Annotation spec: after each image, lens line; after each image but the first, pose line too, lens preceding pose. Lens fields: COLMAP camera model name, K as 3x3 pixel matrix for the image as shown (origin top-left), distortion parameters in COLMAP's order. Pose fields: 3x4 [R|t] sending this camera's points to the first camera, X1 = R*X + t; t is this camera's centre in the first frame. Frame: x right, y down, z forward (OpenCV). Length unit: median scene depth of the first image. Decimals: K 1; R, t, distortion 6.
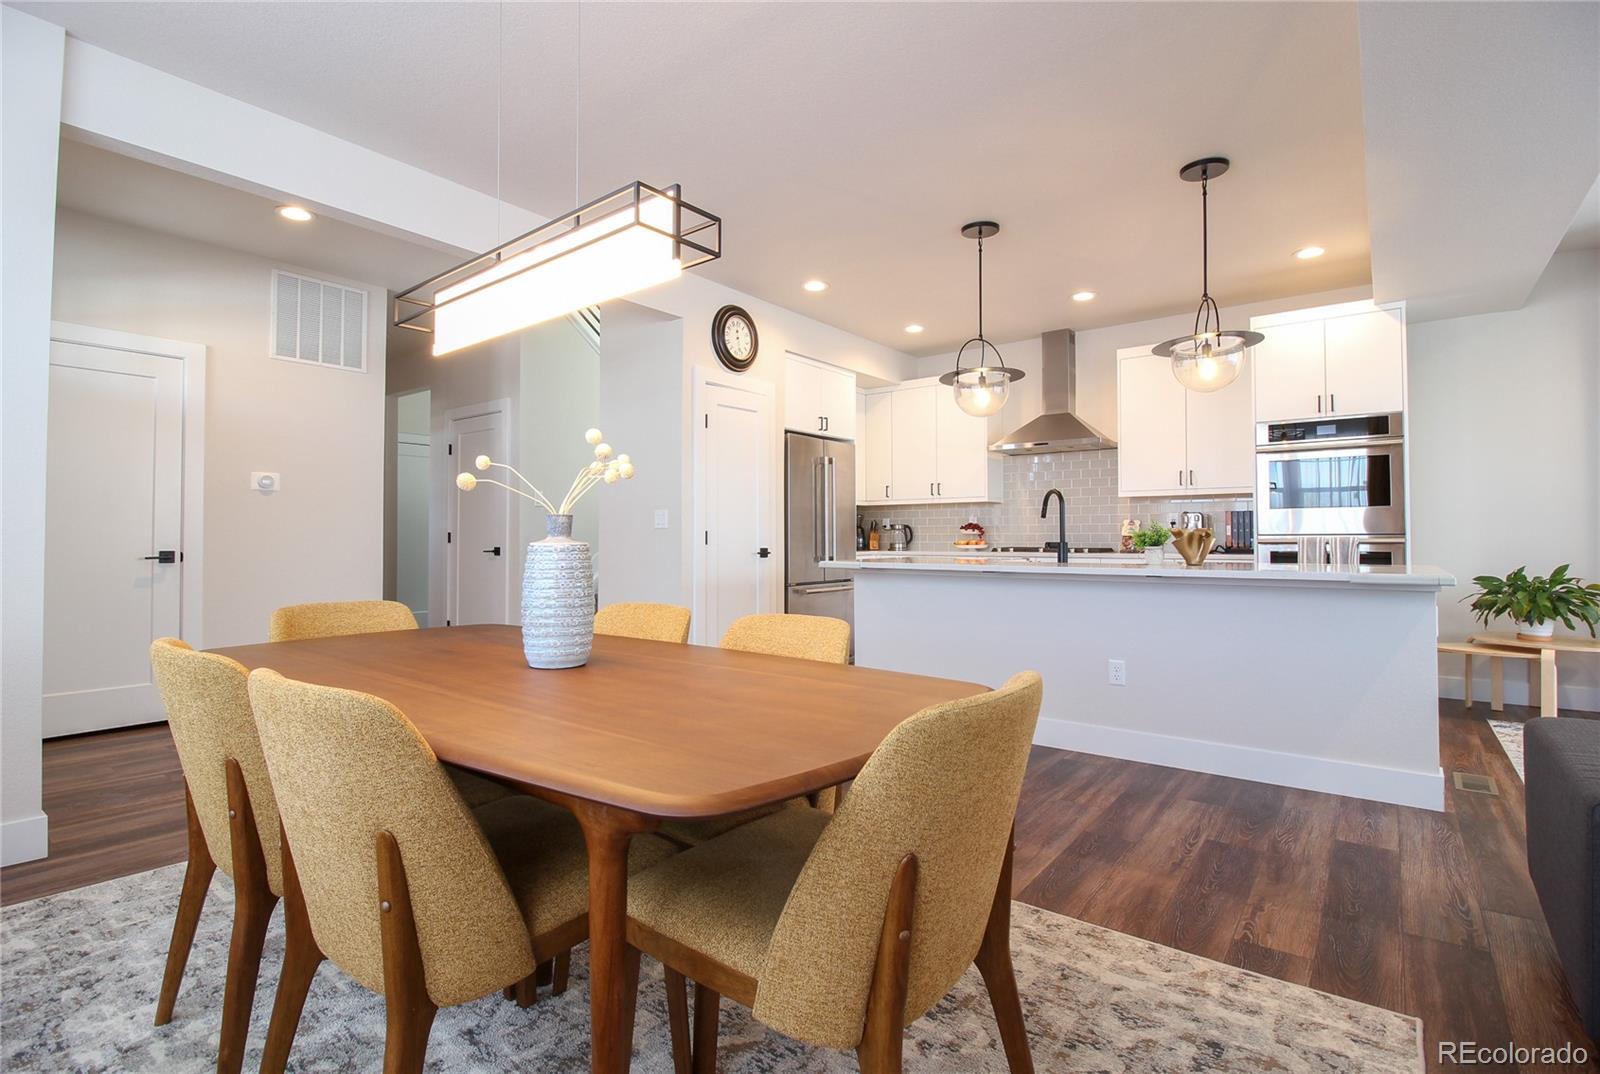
lens RADIAL K [[748.2, 0, 810.3], [0, 748.2, 535.7], [0, 0, 1]] dist [0.000892, 0.000037]
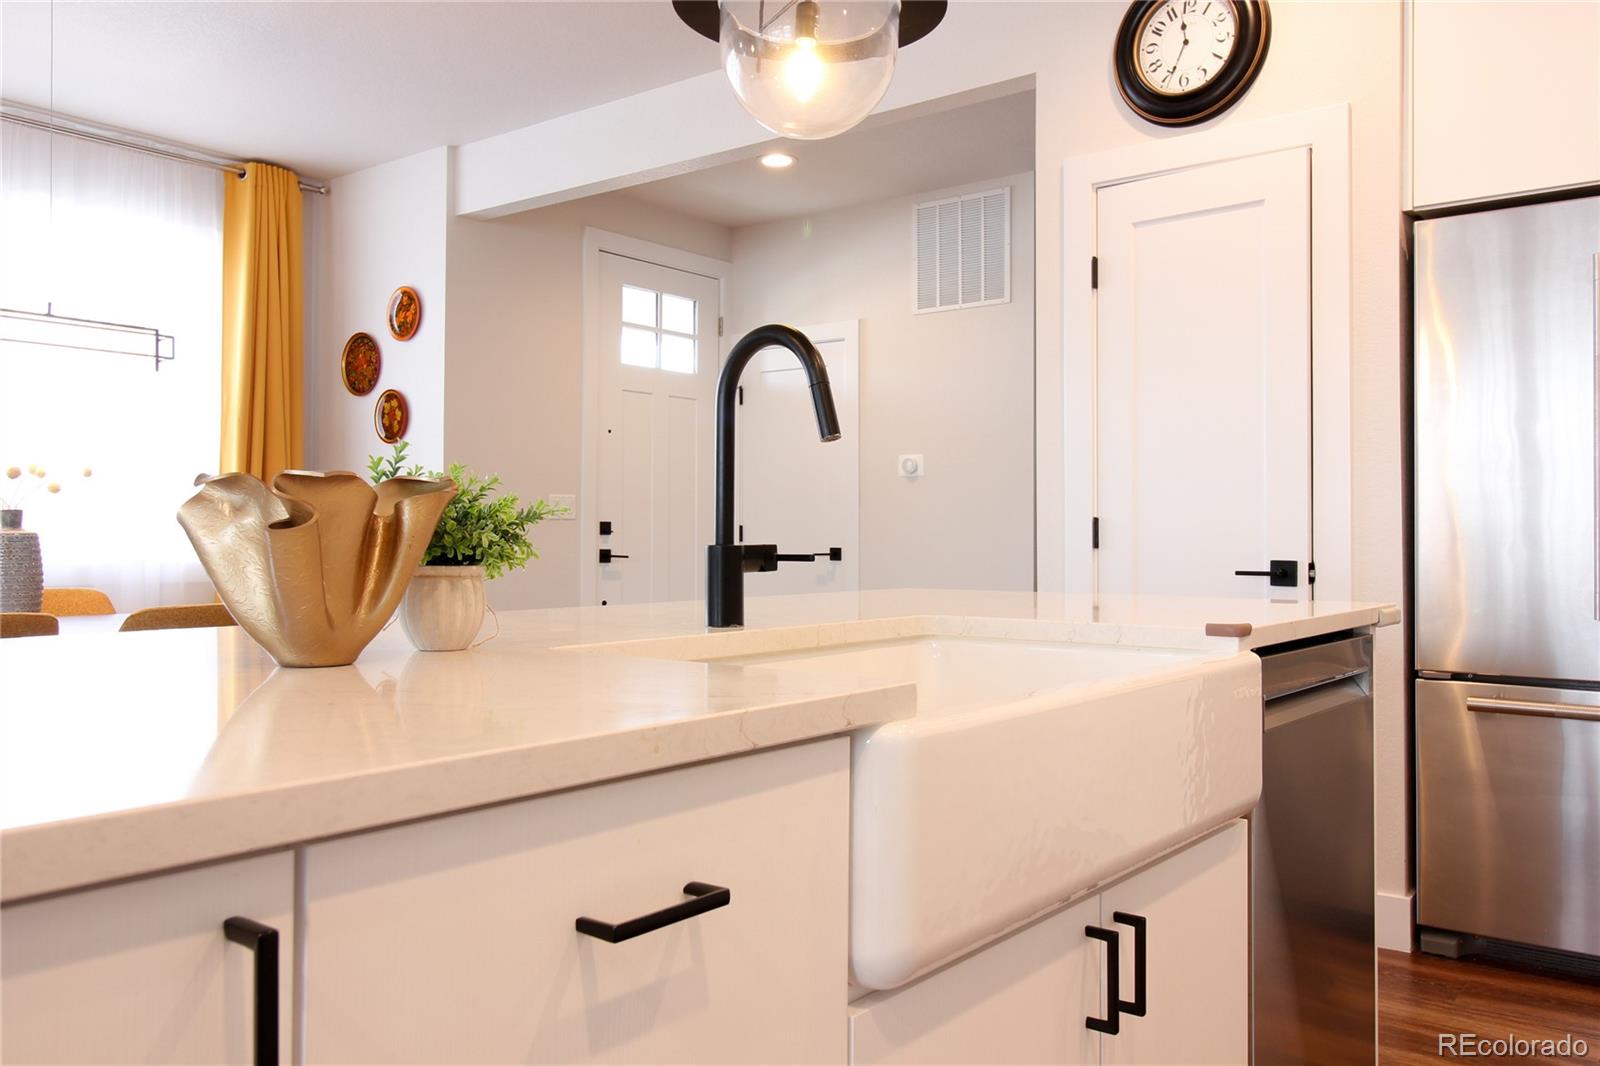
lens RADIAL K [[1272.5, 0, 802.5], [0, 1272.5, 520.8], [0, 0, 1]] dist [0.016669, -0.000061]
pose [[-0.015048, -0.010302, -0.999834, 0.631620], [0.003390, 0.999941, -0.010354, 0.002632], [0.999881, -0.003545, -0.015012, 0.841331]]
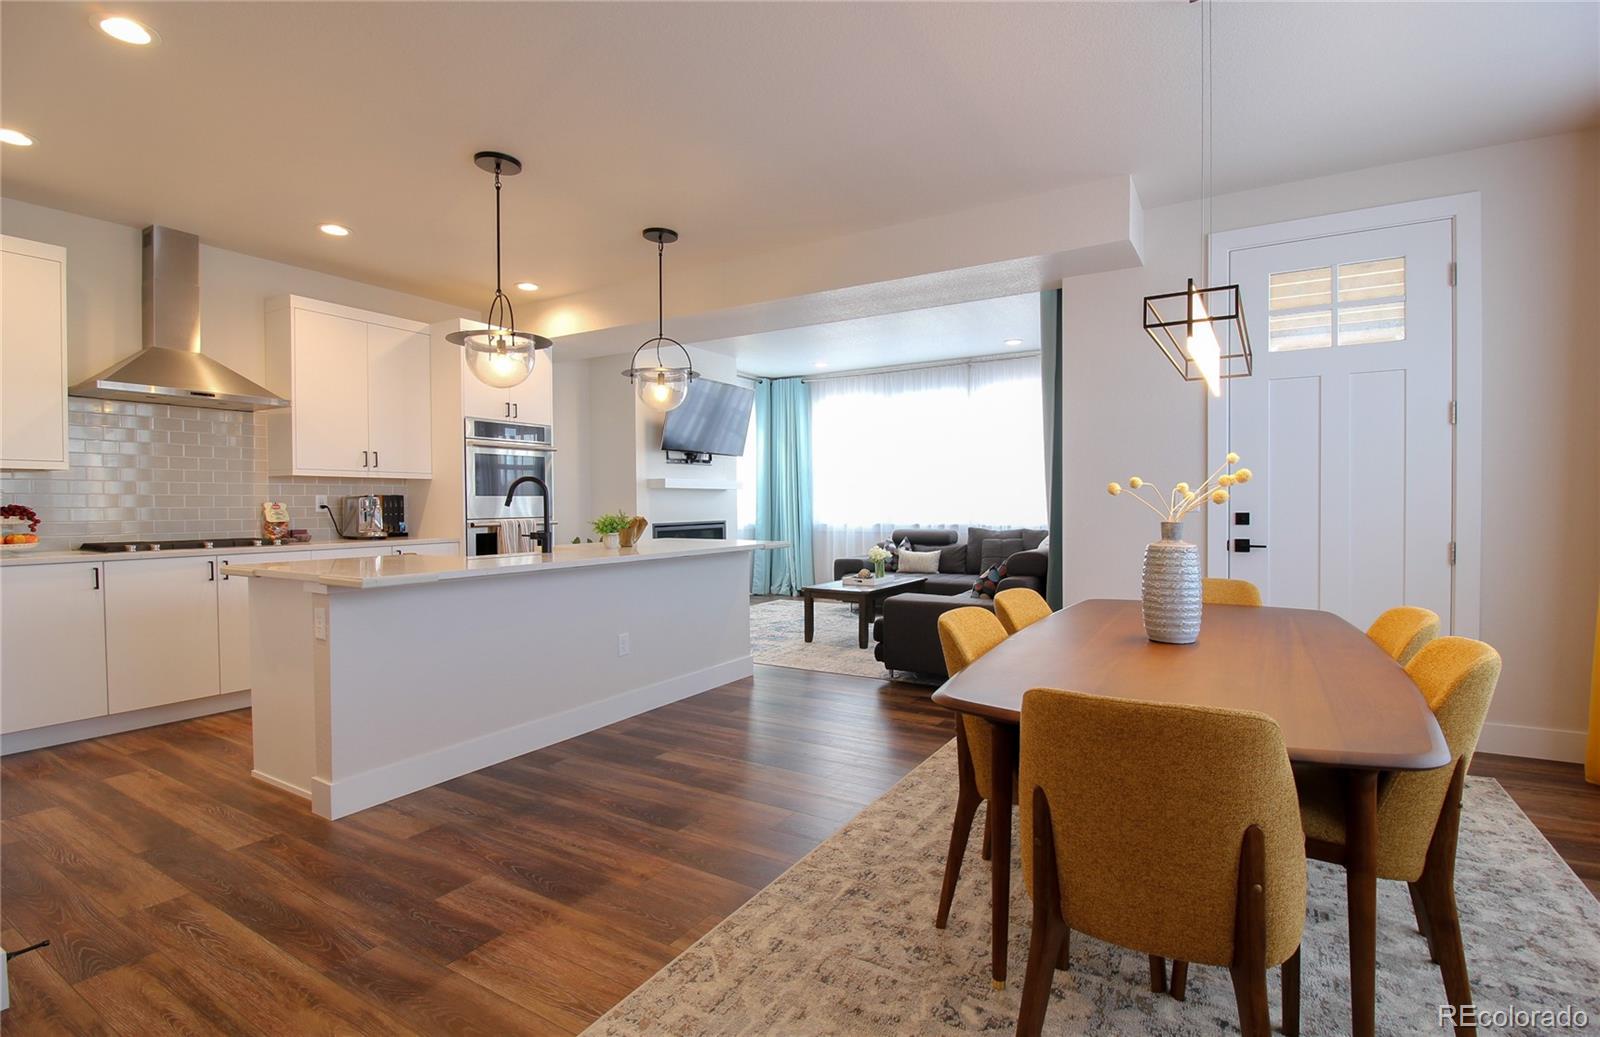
lens RADIAL K [[769.9, 0, 800.0], [0, 769.9, 518.5], [0, 0, 1]] dist [-0.002855, -0.000333]
pose [[-0.095802, -0.009941, 0.995351, -0.567470], [0.009385, 0.999897, 0.010890, -0.010383], [-0.995356, 0.010385, -0.095699, 0.632607]]
